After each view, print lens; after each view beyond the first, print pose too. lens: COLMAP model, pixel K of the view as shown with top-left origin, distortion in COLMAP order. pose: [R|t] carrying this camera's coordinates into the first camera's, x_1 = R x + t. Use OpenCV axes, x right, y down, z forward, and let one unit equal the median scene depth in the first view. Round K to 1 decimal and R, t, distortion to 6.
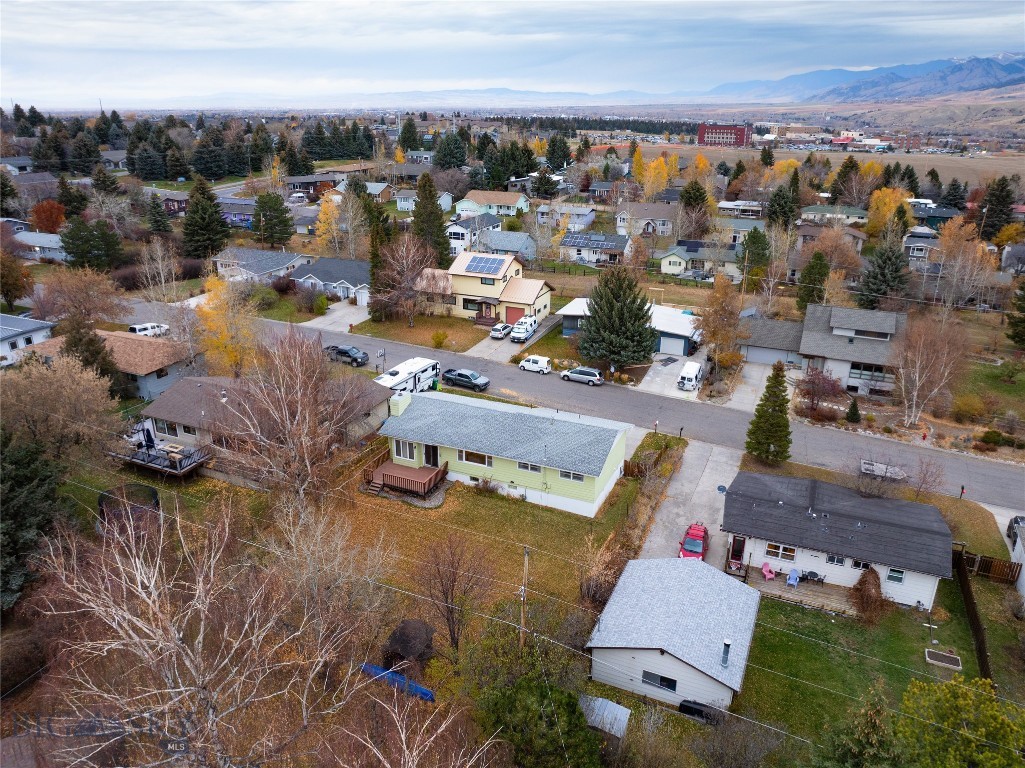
lens RADIAL K [[727.4, 0, 518.2], [0, 727.4, 385.3], [0, 0, 1]] dist [-0.037520, 0.003963]
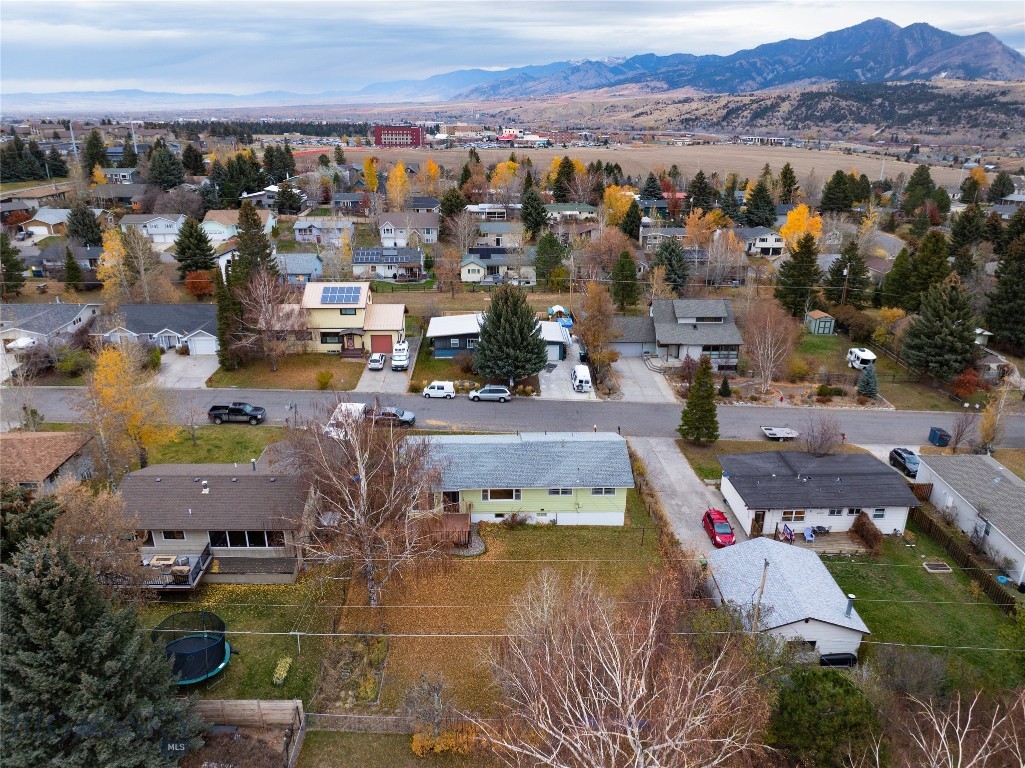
lens RADIAL K [[727.4, 0, 518.2], [0, 727.4, 385.3], [0, 0, 1]] dist [-0.037520, 0.003963]
pose [[0.903557, -0.155247, 0.399353, -0.275029], [0.155099, 0.987351, 0.032908, -0.051537], [-0.399411, 0.032206, 0.916206, 0.046696]]
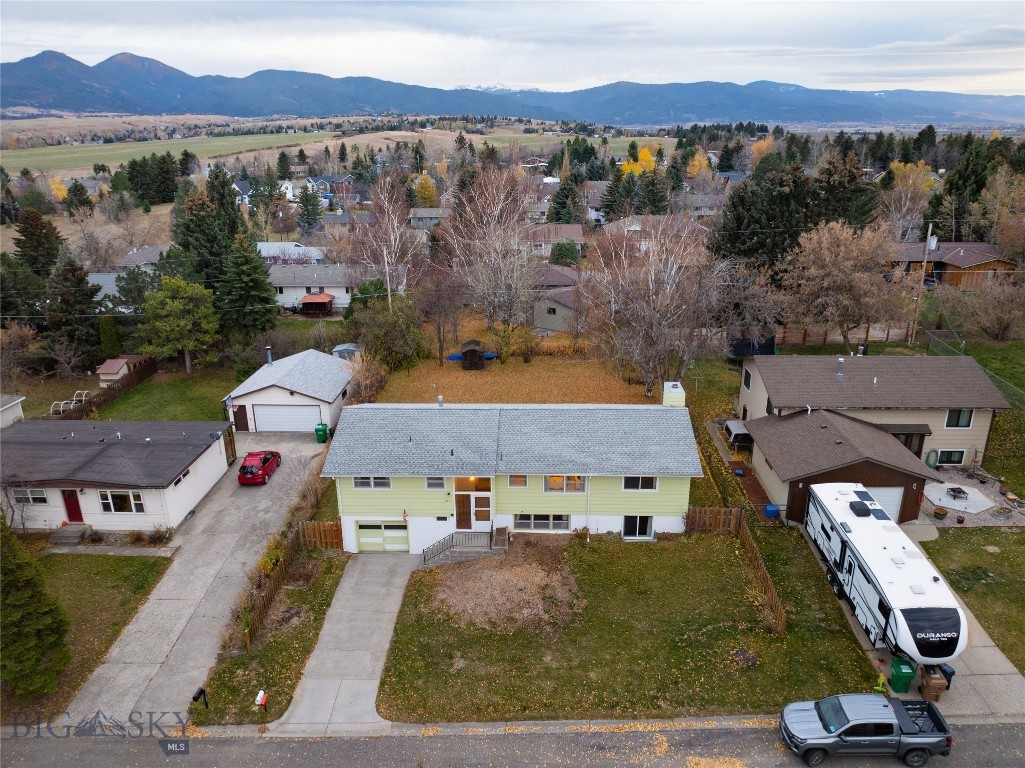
lens RADIAL K [[722.8, 0, 513.9], [0, 722.8, 380.4], [0, 0, 1]] dist [-0.042296, 0.005987]
pose [[-0.930831, 0.126599, -0.342820, 0.143495], [-0.129271, 0.763366, 0.632900, -0.276716], [0.341821, 0.633440, -0.694199, 0.993363]]
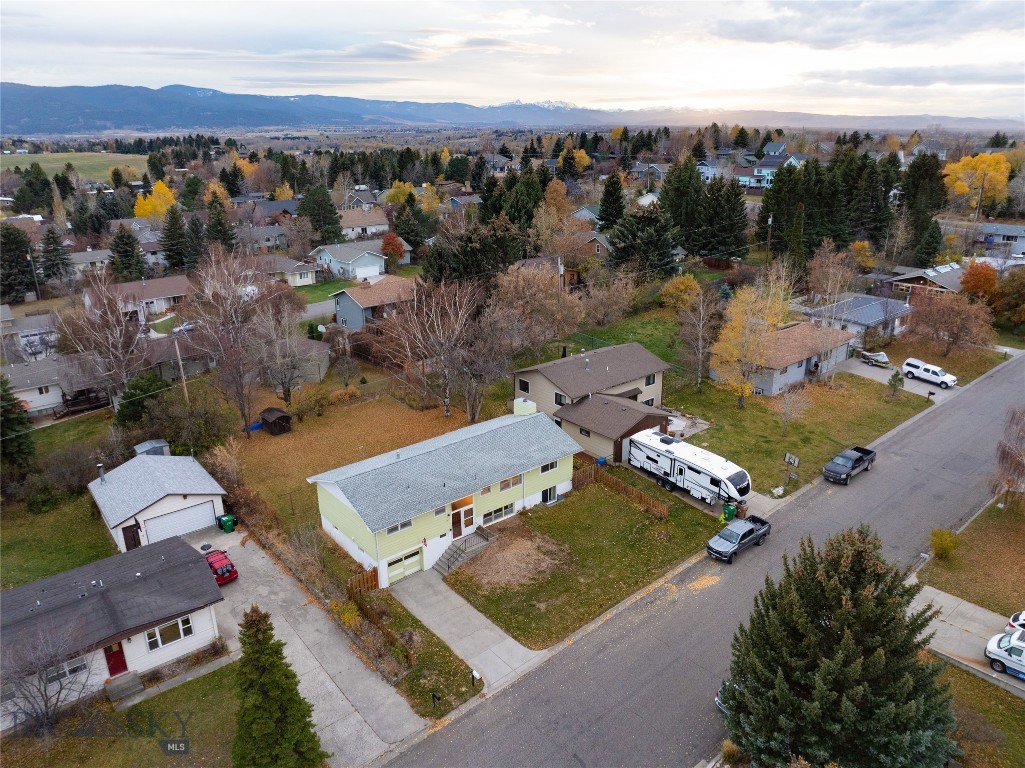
lens RADIAL K [[731.5, 0, 514.6], [0, 731.5, 380.4], [0, 0, 1]] dist [-0.036773, 0.002147]
pose [[-0.454133, 0.295059, -0.840656, 0.475824], [-0.322149, 0.825342, 0.463713, -0.329487], [0.830652, 0.481404, -0.279763, 0.884650]]
